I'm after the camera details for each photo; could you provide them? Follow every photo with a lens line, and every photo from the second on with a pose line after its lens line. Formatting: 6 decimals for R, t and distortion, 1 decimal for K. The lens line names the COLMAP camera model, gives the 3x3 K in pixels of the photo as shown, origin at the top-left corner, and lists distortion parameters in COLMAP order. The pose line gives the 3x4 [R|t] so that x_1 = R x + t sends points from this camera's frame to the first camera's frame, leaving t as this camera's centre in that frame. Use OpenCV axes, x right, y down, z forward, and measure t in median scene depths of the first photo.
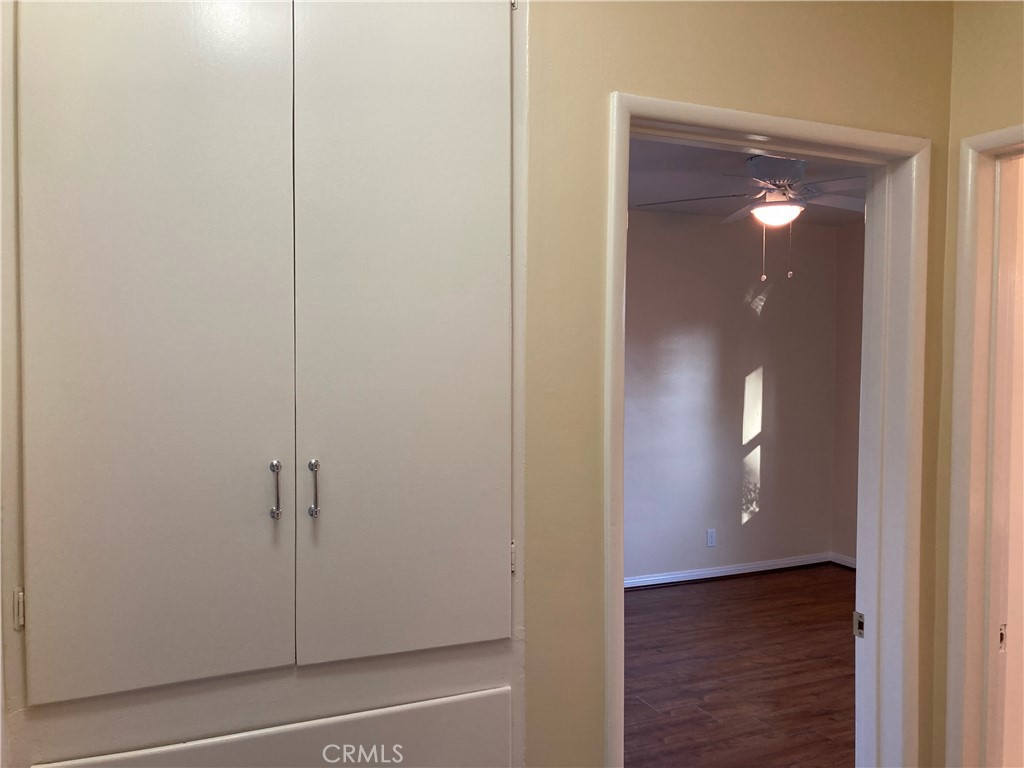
lens RADIAL K [[852.7, 0, 526.3], [0, 852.7, 389.8], [0, 0, 1]] dist [0.048415, -0.056804]
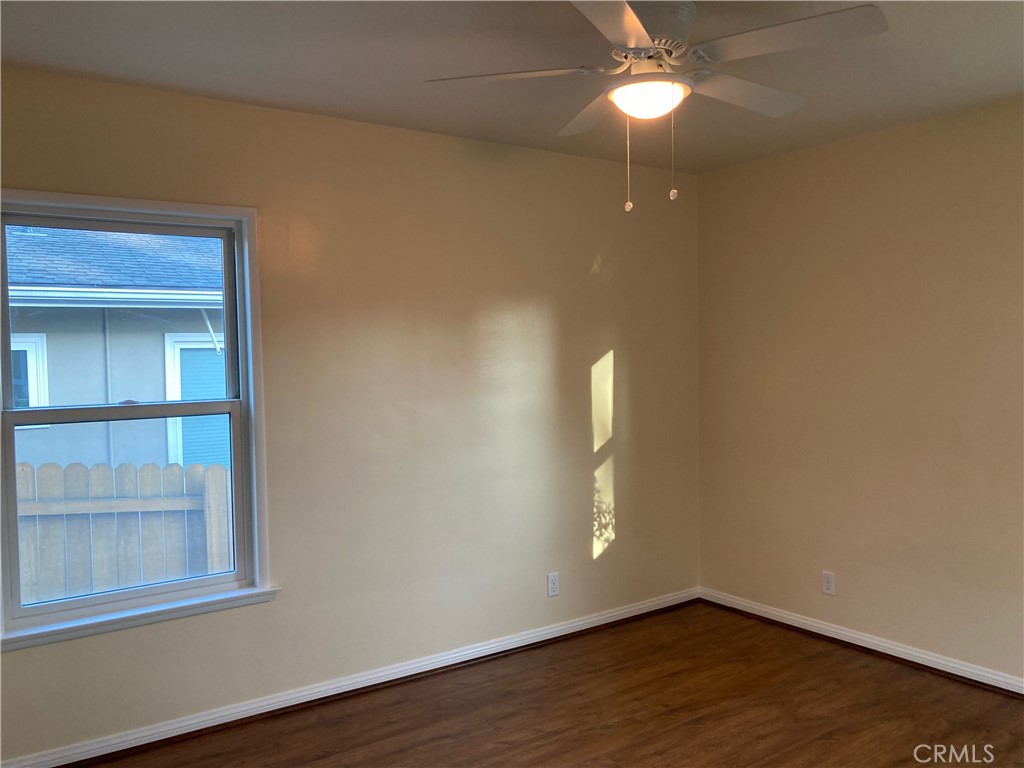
lens RADIAL K [[852.7, 0, 526.3], [0, 852.7, 389.8], [0, 0, 1]] dist [0.048415, -0.056804]
pose [[0.980752, -0.025062, 0.193641, 0.061093], [0.024856, 0.999685, 0.003494, 0.001485], [-0.193667, 0.001386, 0.981066, 0.314648]]
